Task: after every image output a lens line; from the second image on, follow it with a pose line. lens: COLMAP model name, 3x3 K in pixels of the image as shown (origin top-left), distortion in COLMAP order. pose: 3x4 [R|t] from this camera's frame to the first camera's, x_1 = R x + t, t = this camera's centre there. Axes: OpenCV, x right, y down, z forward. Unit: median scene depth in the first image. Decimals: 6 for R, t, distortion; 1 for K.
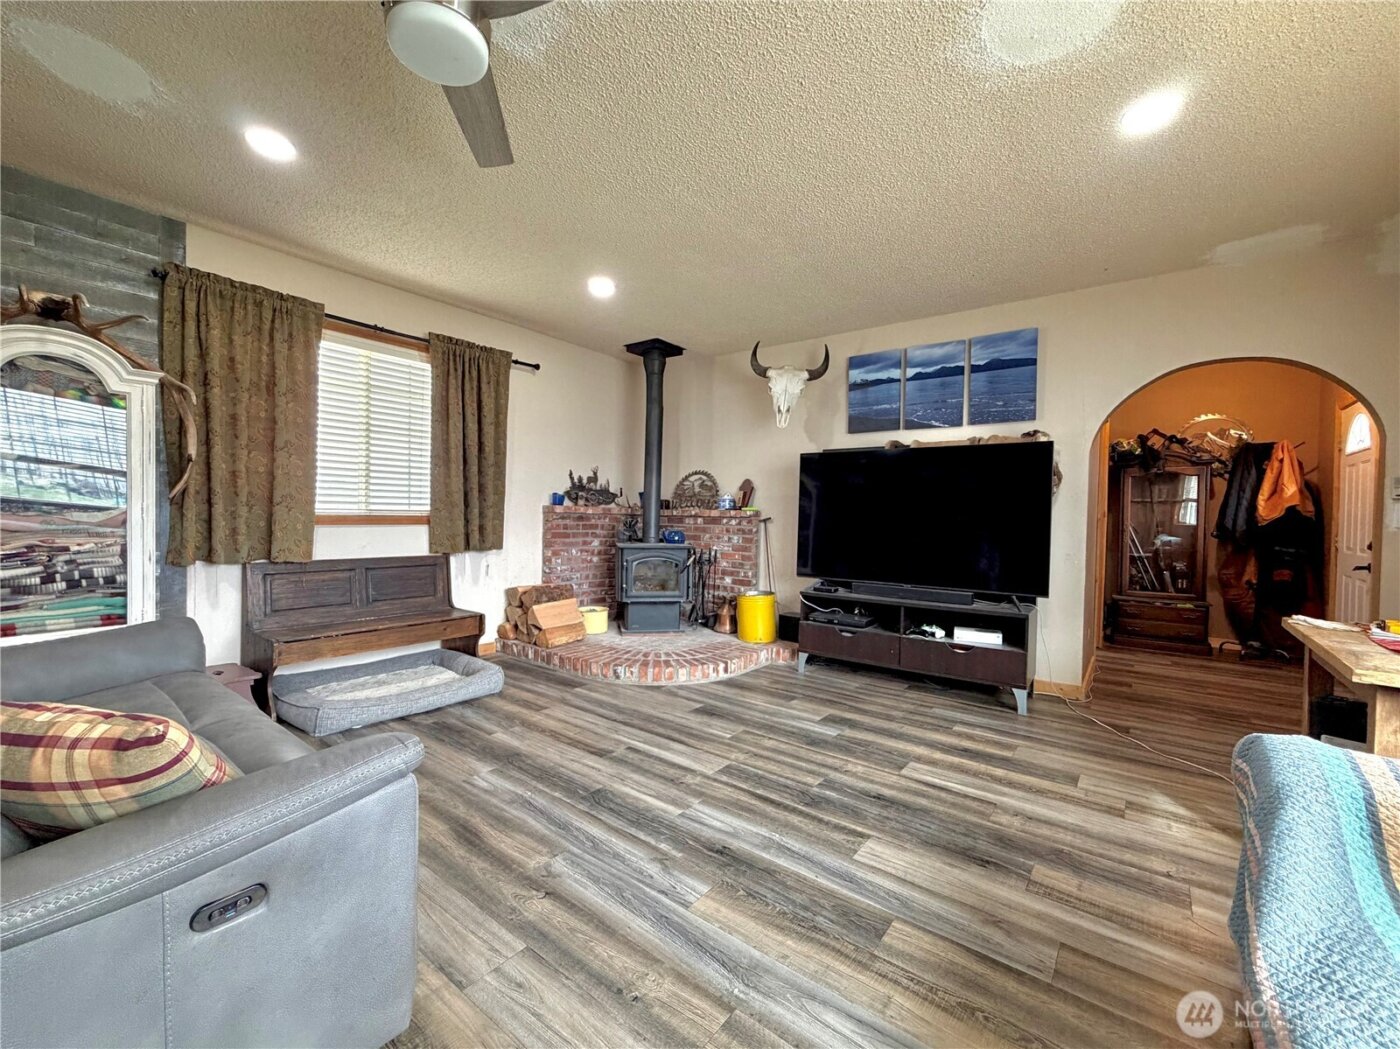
lens RADIAL K [[563.7, 0, 717.2], [0, 563.7, 523.8], [0, 0, 1]] dist [-0.000049, 0.000029]
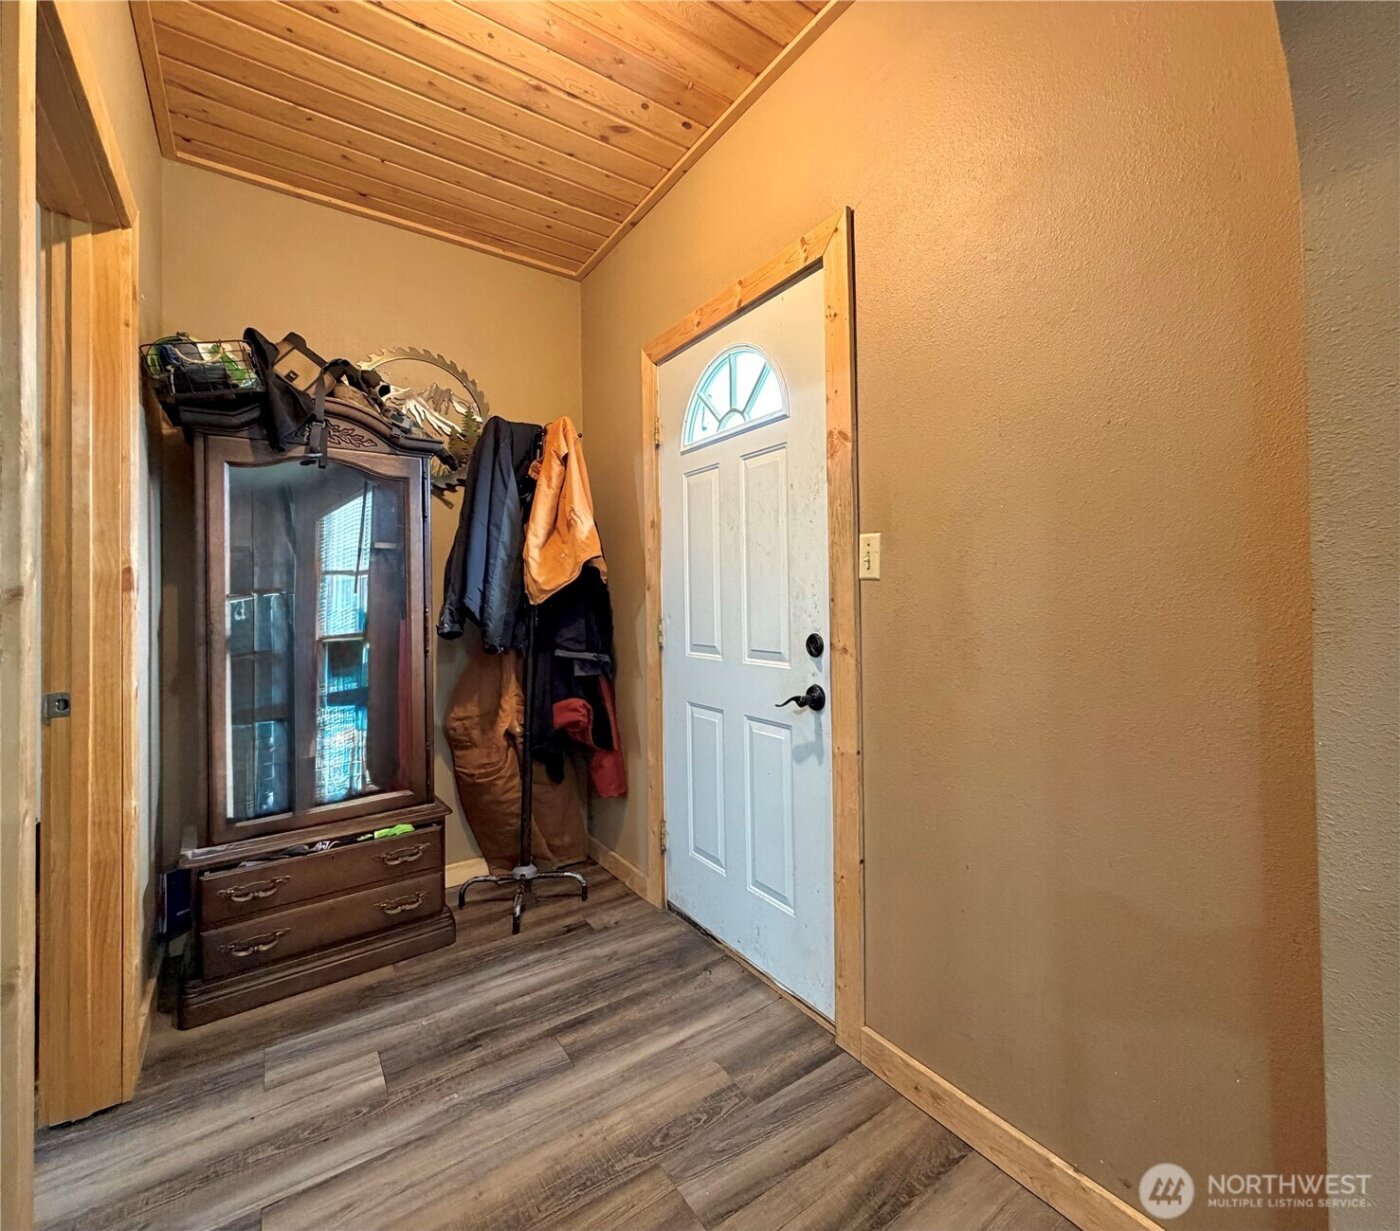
lens RADIAL K [[645.0, 0, 728.6], [0, 645.0, 594.7], [0, 0, 1]] dist [0.000753, 0.000076]
pose [[0.300199, -0.007244, 0.953849, 0.511686], [0.039992, 0.999187, -0.004998, 0.003899], [-0.953038, 0.039647, 0.300245, 0.678896]]
